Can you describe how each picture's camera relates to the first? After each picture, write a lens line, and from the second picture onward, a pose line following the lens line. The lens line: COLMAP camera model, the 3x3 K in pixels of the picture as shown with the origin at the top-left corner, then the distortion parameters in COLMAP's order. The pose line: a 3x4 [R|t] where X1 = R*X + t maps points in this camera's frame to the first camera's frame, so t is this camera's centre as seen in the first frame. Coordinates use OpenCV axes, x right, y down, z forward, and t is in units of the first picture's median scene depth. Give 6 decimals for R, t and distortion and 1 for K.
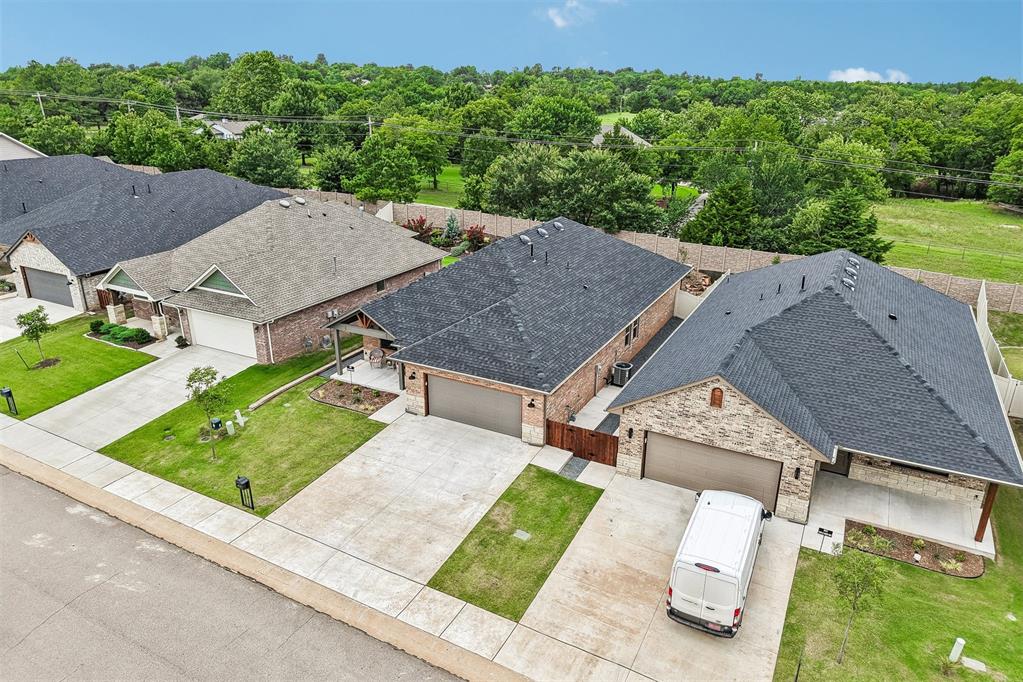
lens RADIAL K [[686.5, 0, 511.5], [0, 686.5, 341.0], [0, 0, 1]] dist [0.006384, -0.004904]
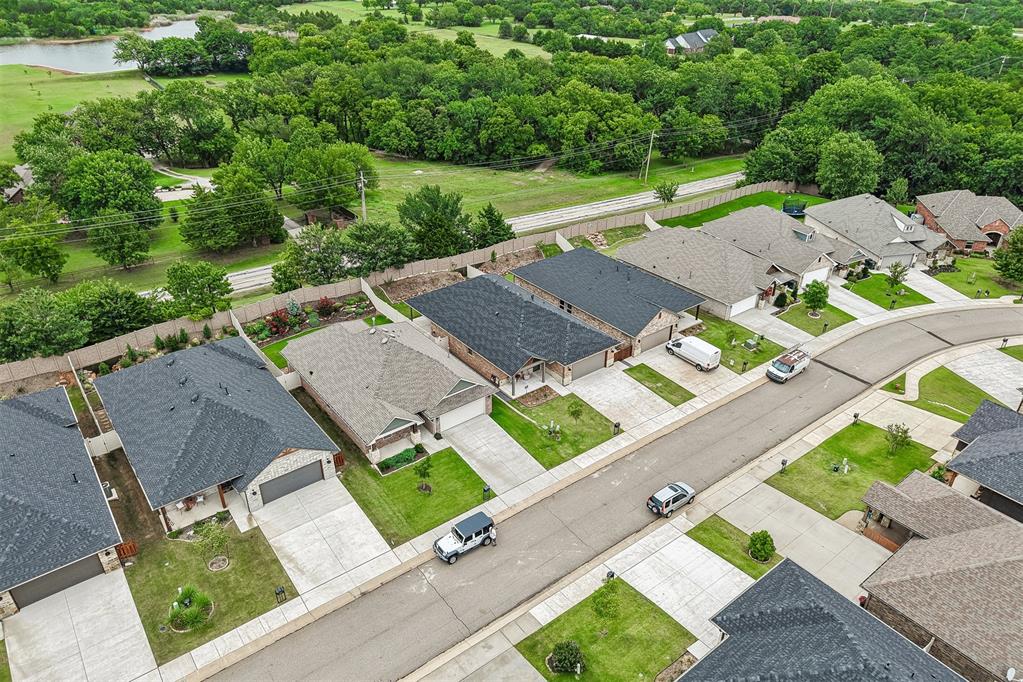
lens RADIAL K [[684.4, 0, 511.5], [0, 684.4, 341.0], [0, 0, 1]] dist [0.044142, -0.049038]
pose [[0.416857, -0.451006, 0.789192, -2.148615], [0.316591, 0.885899, 0.339046, -0.935168], [-0.852057, 0.108517, 0.512077, 0.004505]]
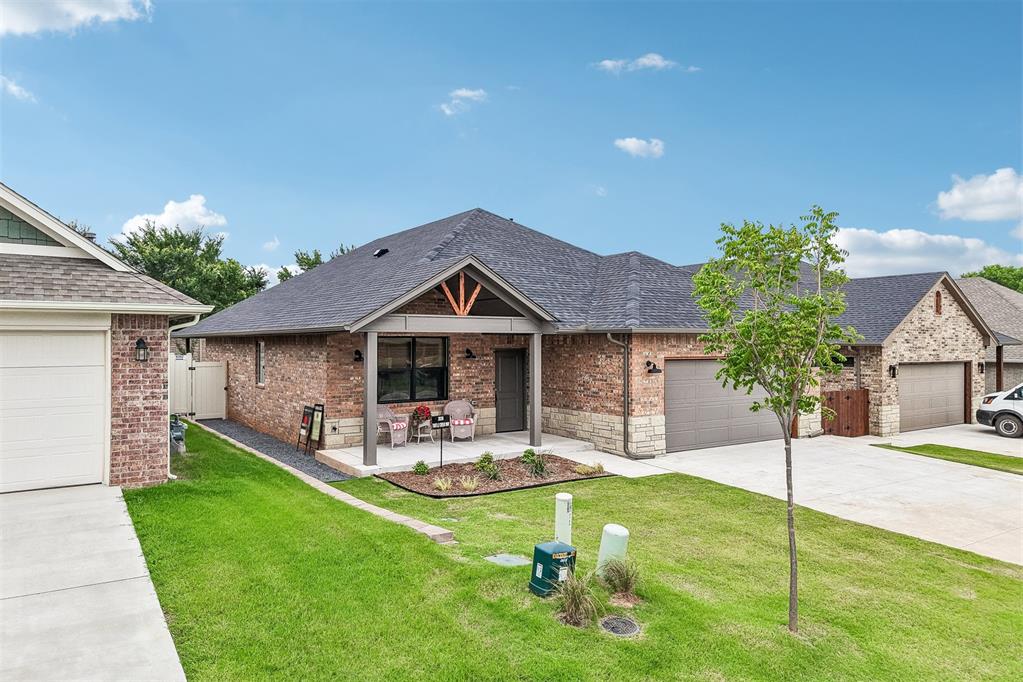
lens RADIAL K [[686.5, 0, 511.5], [0, 686.5, 341.0], [0, 0, 1]] dist [0.006384, -0.004904]
pose [[0.466599, -0.001880, 0.884467, -0.682326], [0.314157, 0.935143, -0.163746, 0.088803], [-0.826795, 0.354265, 0.436928, 0.951062]]
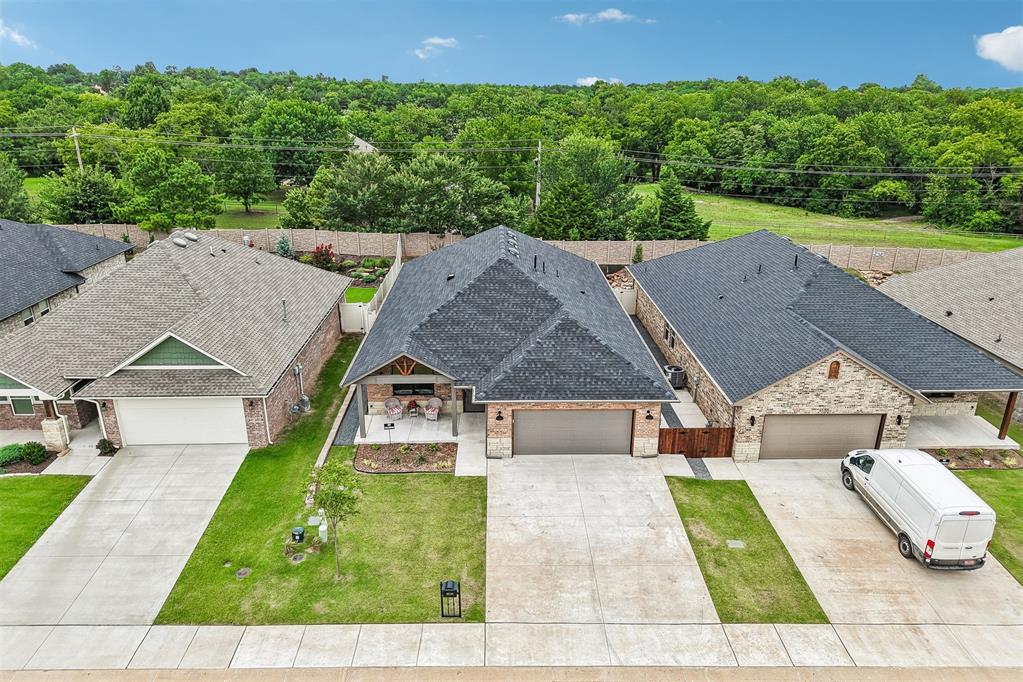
lens RADIAL K [[686.5, 0, 511.5], [0, 686.5, 341.0], [0, 0, 1]] dist [0.006384, -0.004904]
pose [[0.870991, -0.171539, 0.460379, -0.576496], [0.172572, 0.984175, 0.040220, -0.086303], [-0.459994, 0.044417, 0.886811, 0.220899]]
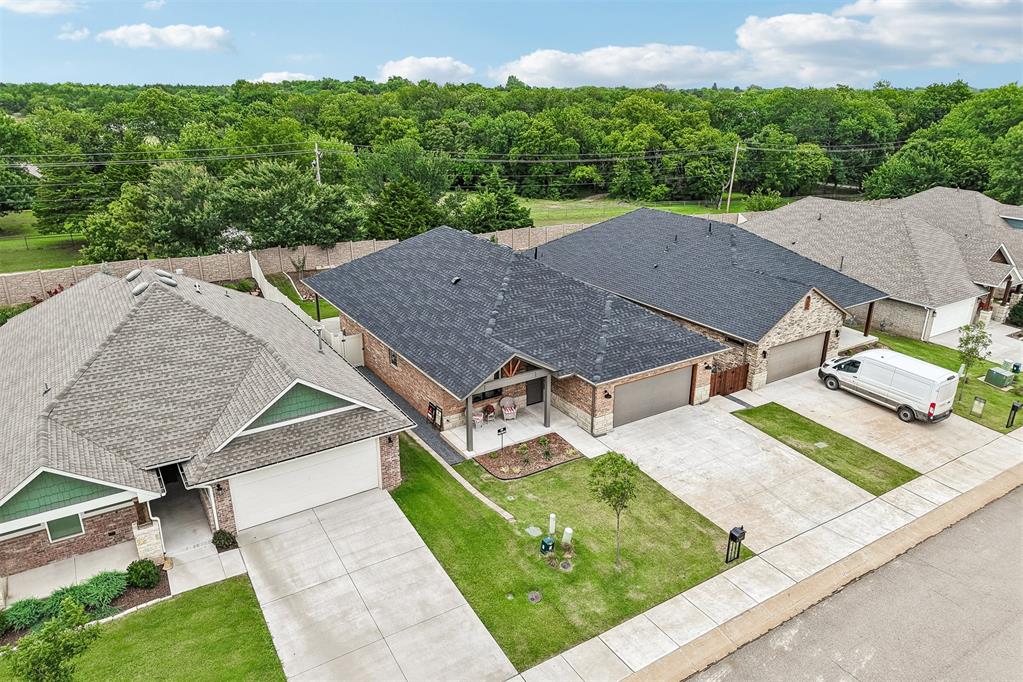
lens RADIAL K [[686.5, 0, 511.5], [0, 686.5, 341.0], [0, 0, 1]] dist [0.006384, -0.004904]
pose [[0.496307, -0.303921, 0.813210, -1.057895], [0.306788, 0.937681, 0.163205, -0.236224], [-0.812133, 0.168483, 0.558617, 0.622031]]
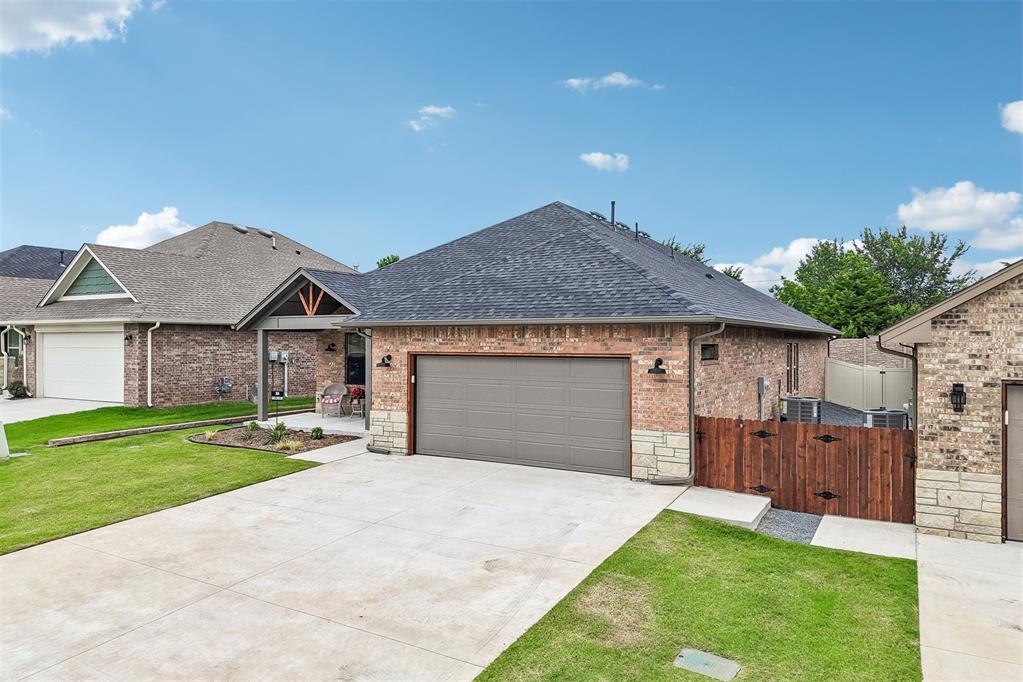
lens RADIAL K [[686.5, 0, 511.5], [0, 686.5, 341.0], [0, 0, 1]] dist [0.006384, -0.004904]
pose [[0.999074, -0.000801, -0.043024, -0.040774], [-0.014582, 0.934367, -0.356013, 0.224937], [0.040486, 0.356311, 0.933490, 0.612334]]
